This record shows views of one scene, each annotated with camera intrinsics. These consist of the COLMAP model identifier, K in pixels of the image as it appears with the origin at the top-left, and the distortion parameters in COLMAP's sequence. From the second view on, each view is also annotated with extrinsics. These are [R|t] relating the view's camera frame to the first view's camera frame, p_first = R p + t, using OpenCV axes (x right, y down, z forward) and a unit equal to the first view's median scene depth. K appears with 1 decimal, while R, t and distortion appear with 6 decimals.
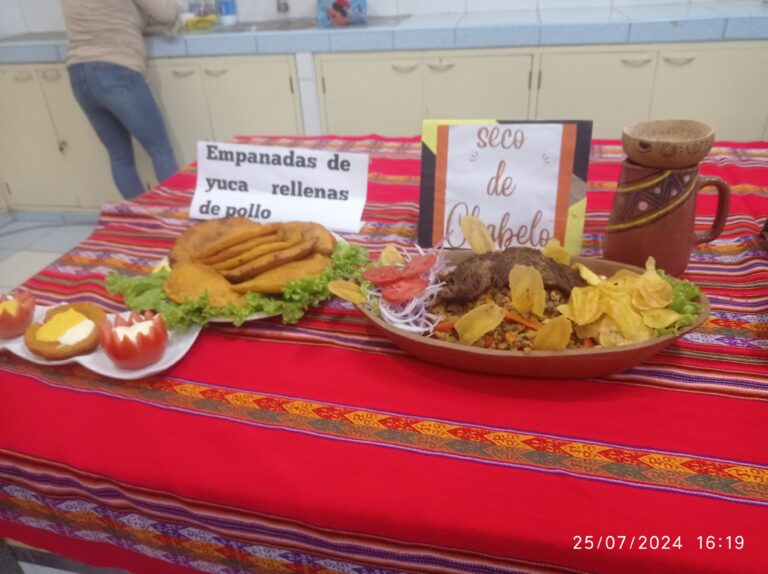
lens RADIAL K [[561.4, 0, 384.0], [0, 561.4, 287.0], [0, 0, 1]] dist [0.076108, -0.104778]
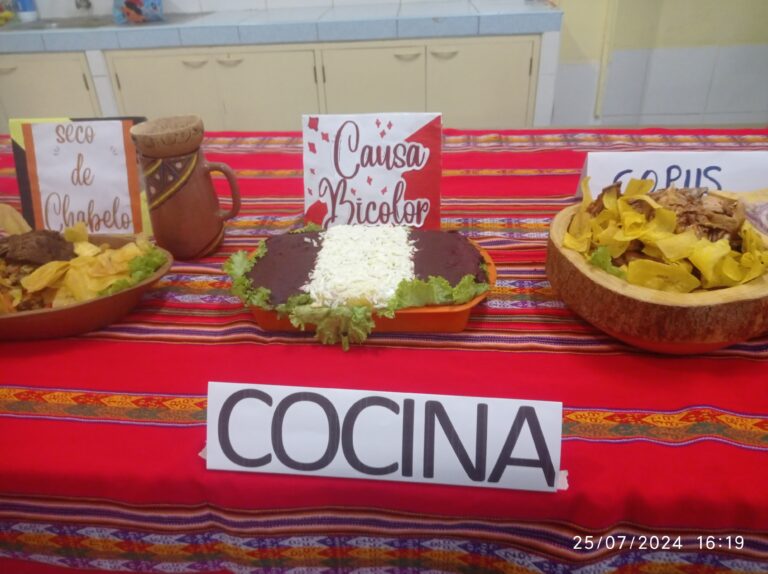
lens RADIAL K [[561.3, 0, 384.0], [0, 561.3, 287.0], [0, 0, 1]] dist [-0.057723, 0.060706]
pose [[0.988295, -0.065989, 0.137544, 0.224477], [0.063043, 0.997681, 0.025667, 0.017426], [-0.138918, -0.016695, 0.990163, -0.062205]]
